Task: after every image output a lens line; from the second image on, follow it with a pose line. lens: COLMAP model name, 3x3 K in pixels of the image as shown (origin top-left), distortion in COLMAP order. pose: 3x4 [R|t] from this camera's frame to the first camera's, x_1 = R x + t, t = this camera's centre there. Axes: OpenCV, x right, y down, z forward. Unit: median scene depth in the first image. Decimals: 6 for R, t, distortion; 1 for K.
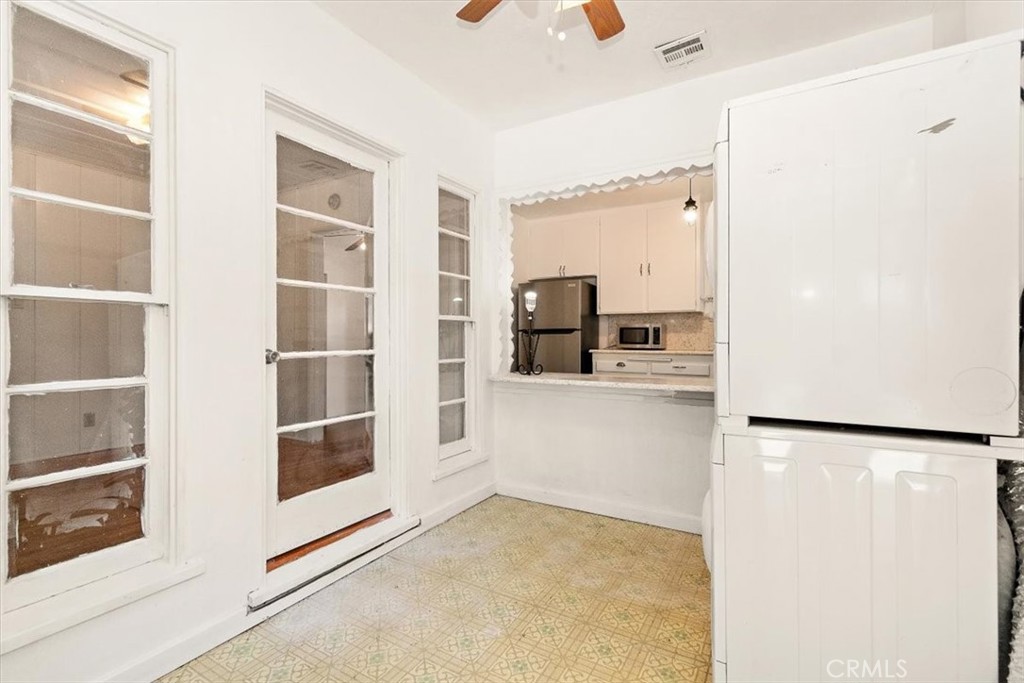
lens RADIAL K [[460.0, 0, 509.1], [0, 460.0, 340.6], [0, 0, 1]] dist [0.001825, -0.000305]
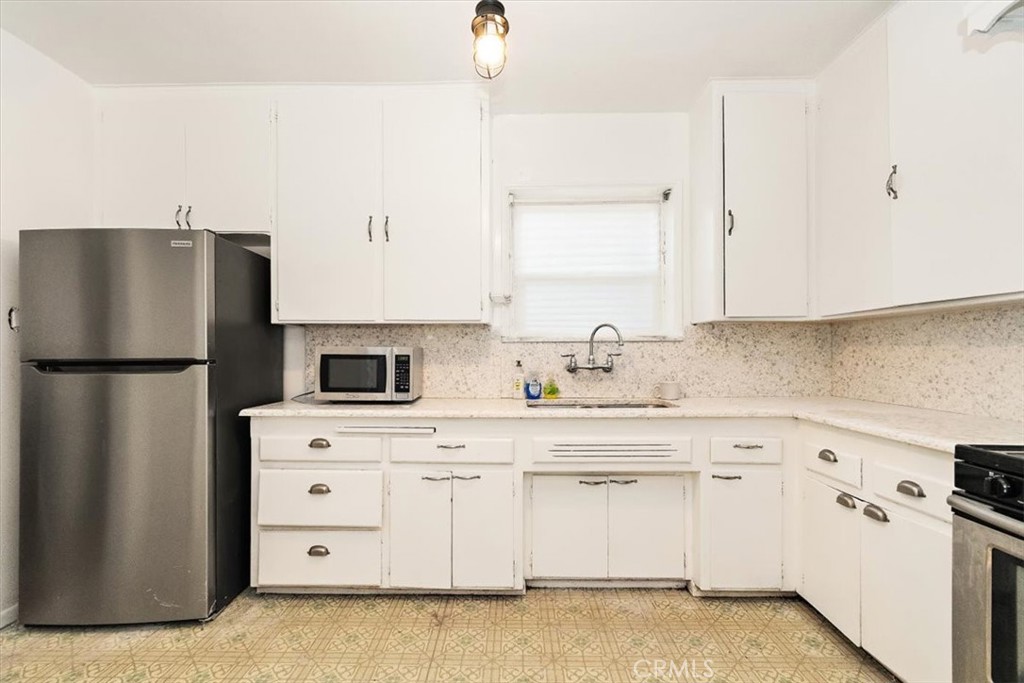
lens RADIAL K [[460.0, 0, 509.1], [0, 460.0, 340.6], [0, 0, 1]] dist [0.001825, -0.000305]
pose [[0.866980, 0.005989, 0.498308, 0.179432], [0.007590, 0.999653, -0.025219, -0.030032], [-0.498286, 0.025646, 0.866633, 0.535808]]
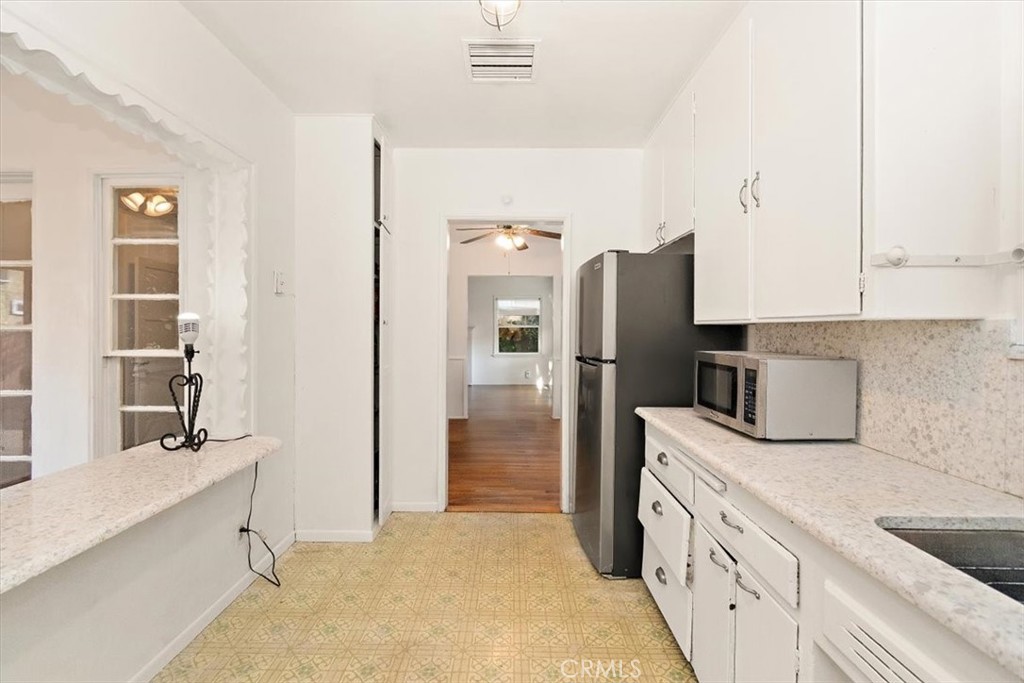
lens RADIAL K [[460.0, 0, 509.1], [0, 460.0, 340.6], [0, 0, 1]] dist [0.001825, -0.000305]
pose [[0.508394, 0.018544, -0.860925, 0.495540], [-0.012920, 0.999820, 0.013906, -0.049249], [0.861028, 0.004053, 0.508542, 0.682122]]
